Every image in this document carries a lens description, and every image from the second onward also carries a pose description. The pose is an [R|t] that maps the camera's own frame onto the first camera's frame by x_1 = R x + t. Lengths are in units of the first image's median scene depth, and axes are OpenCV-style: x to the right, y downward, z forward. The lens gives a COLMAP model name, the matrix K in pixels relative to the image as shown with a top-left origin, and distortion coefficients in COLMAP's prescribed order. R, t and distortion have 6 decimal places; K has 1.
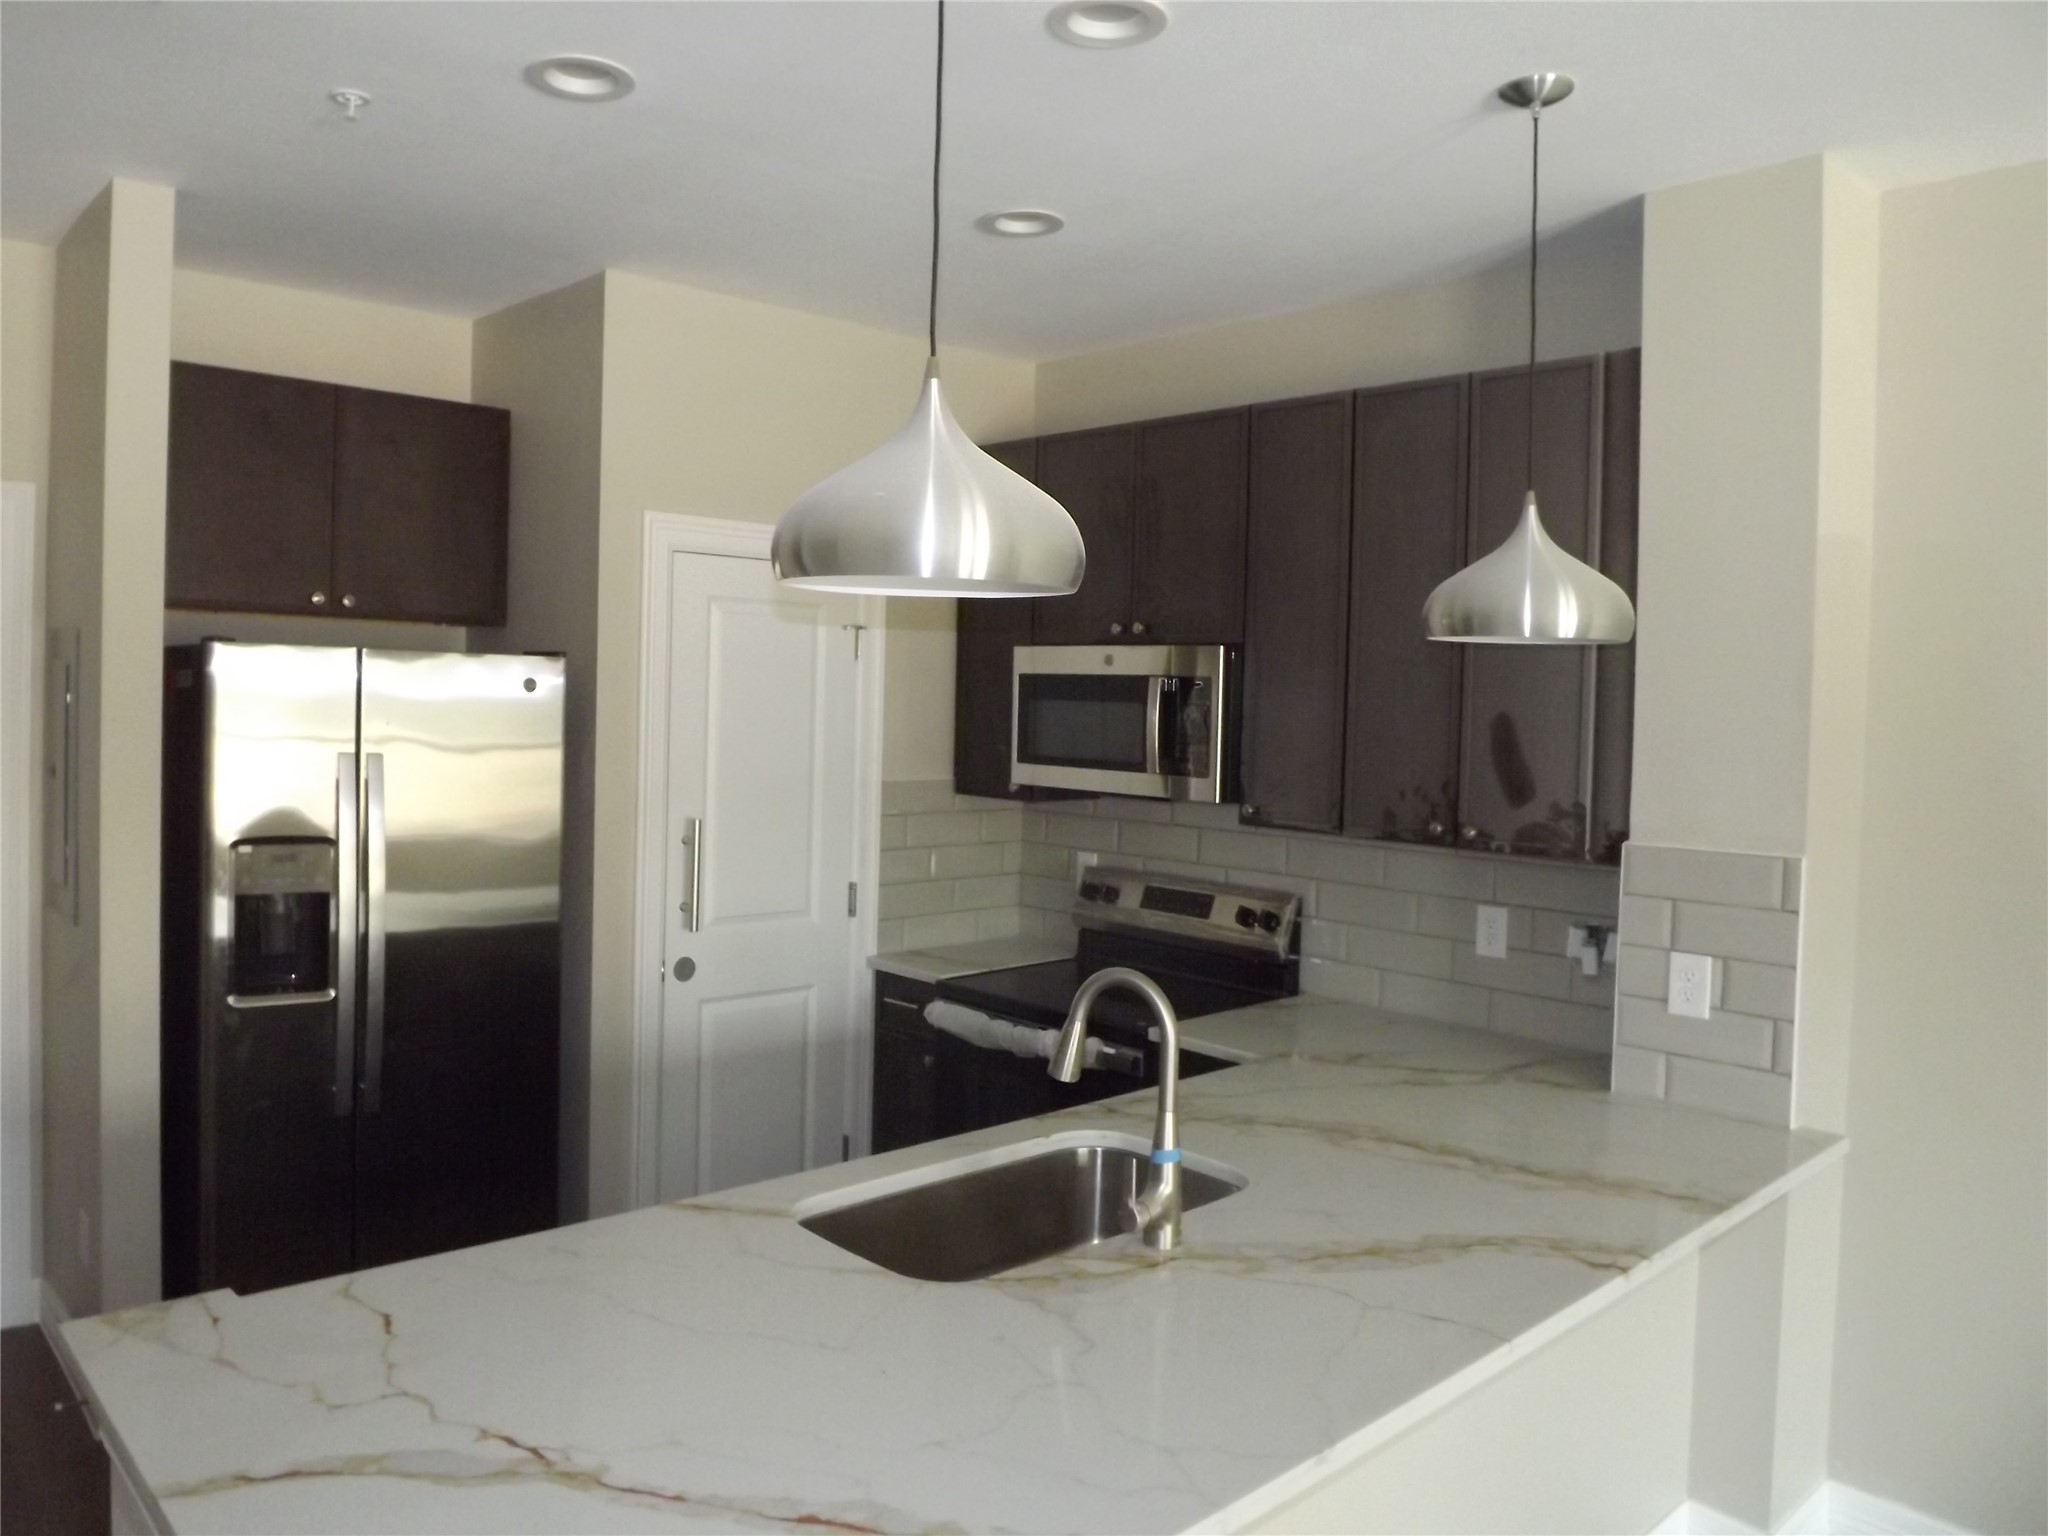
lens RADIAL K [[1491.1, 0, 1024.0], [0, 1491.1, 768.0], [0, 0, 1]] dist [-0.091765, -0.001323]
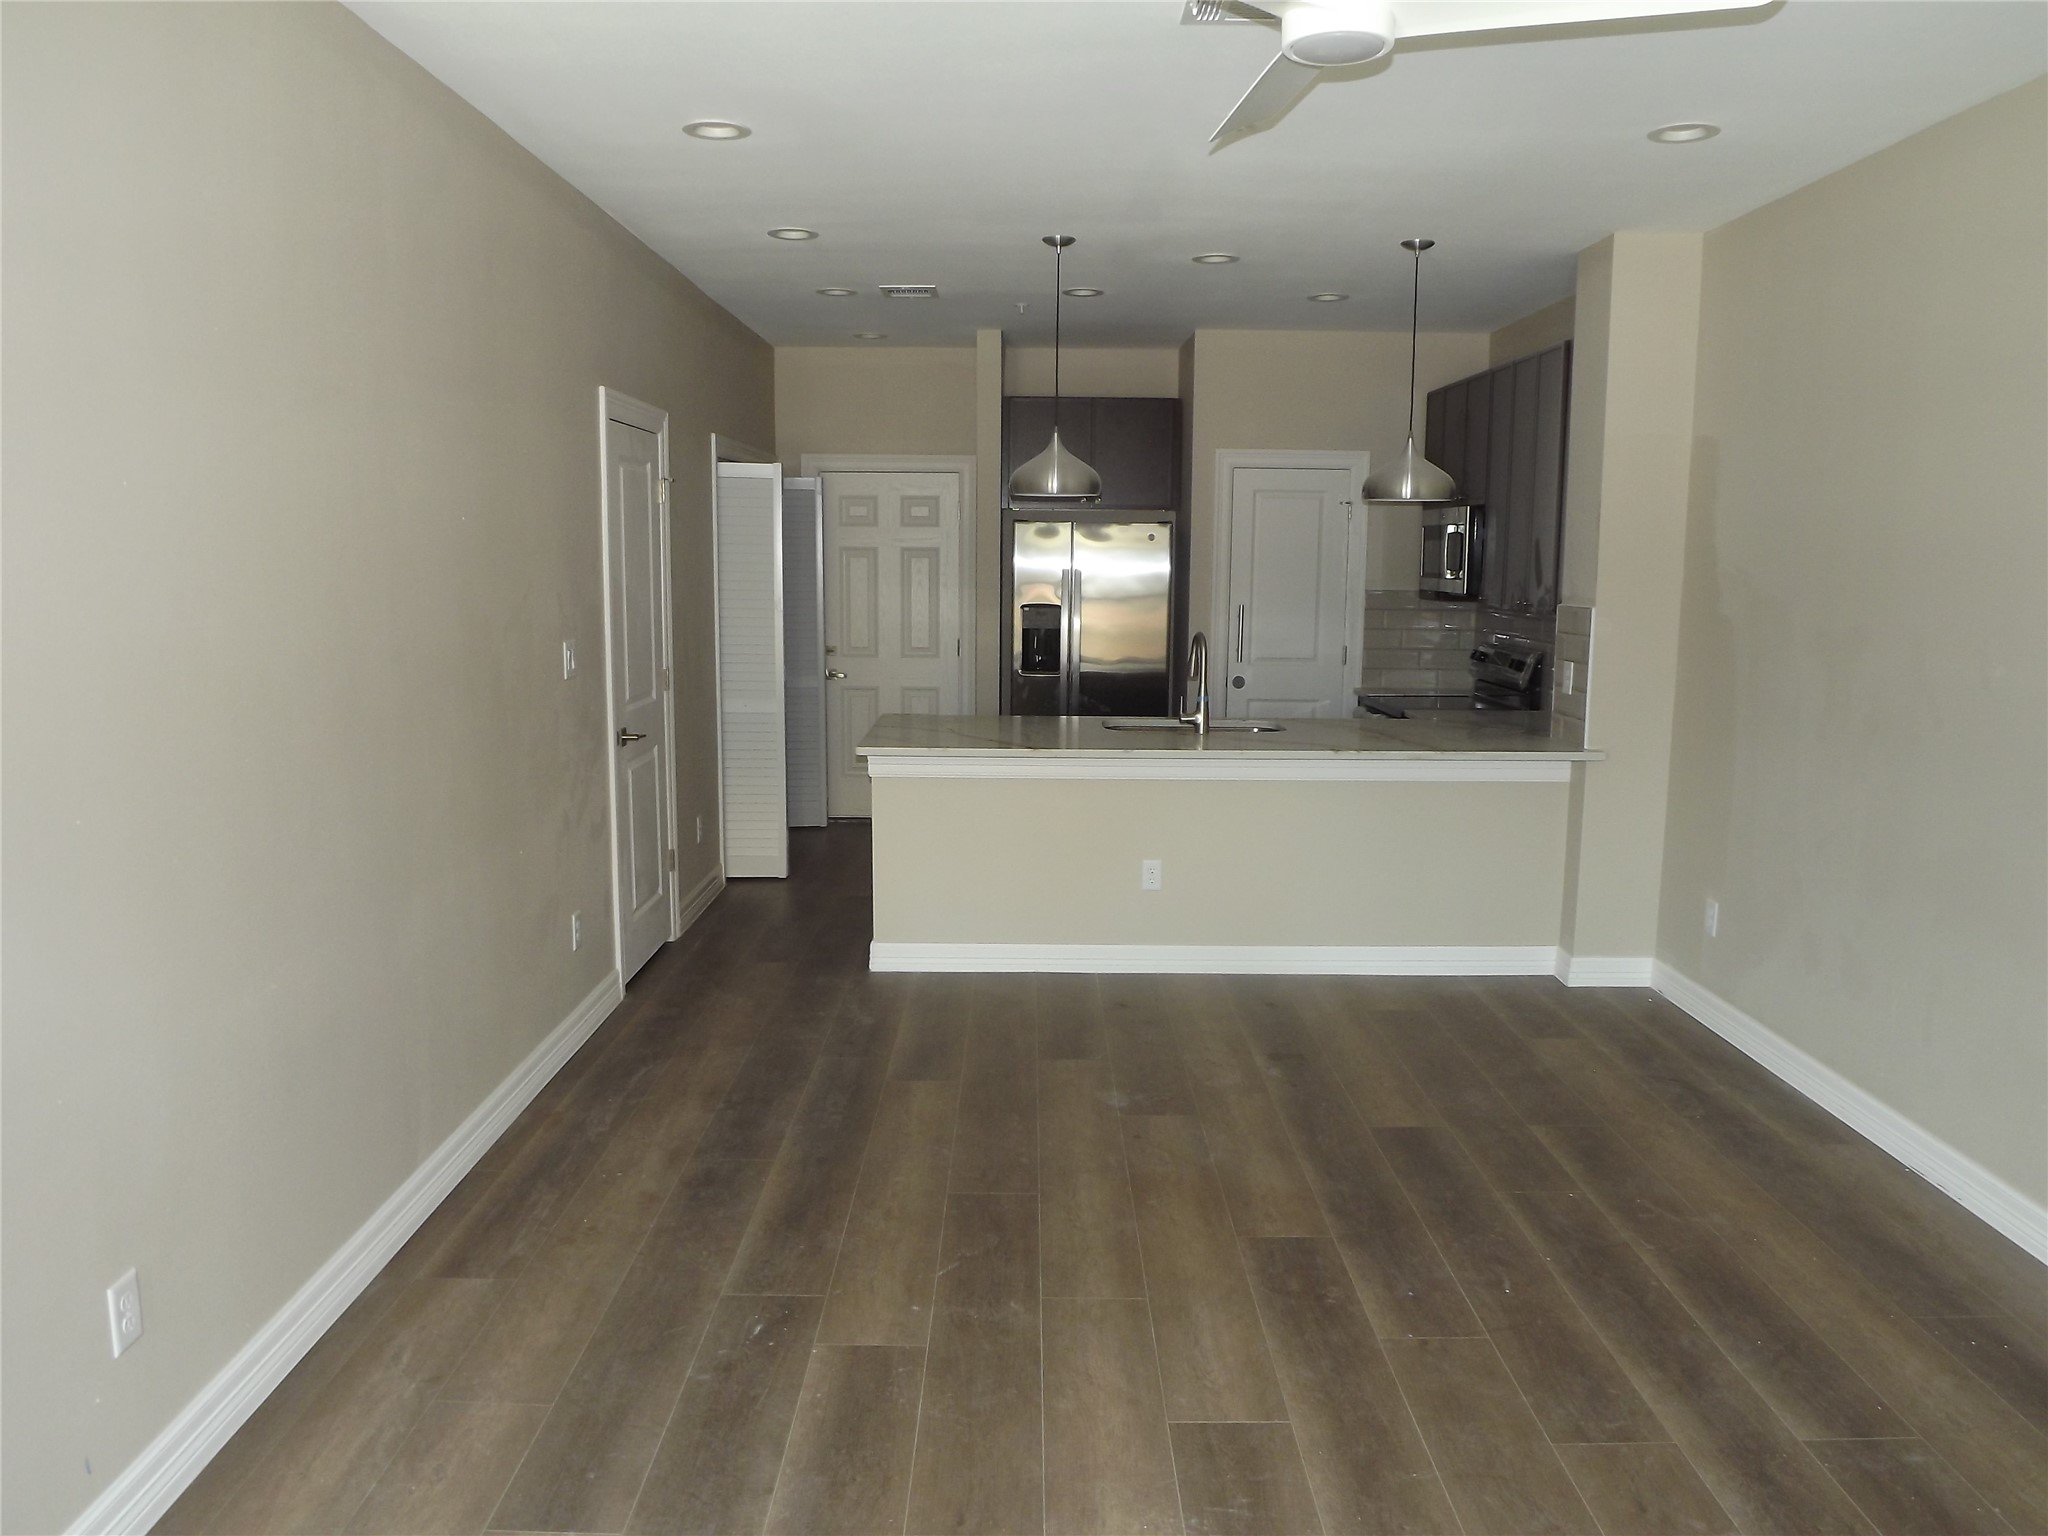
lens RADIAL K [[1491.1, 0, 1024.0], [0, 1491.1, 768.0], [0, 0, 1]] dist [-0.091765, -0.001323]
pose [[0.730462, 0.074745, -0.678851, 0.910061], [-0.018218, 0.995772, 0.090037, 0.076462], [0.682710, -0.053401, 0.728735, -0.635723]]
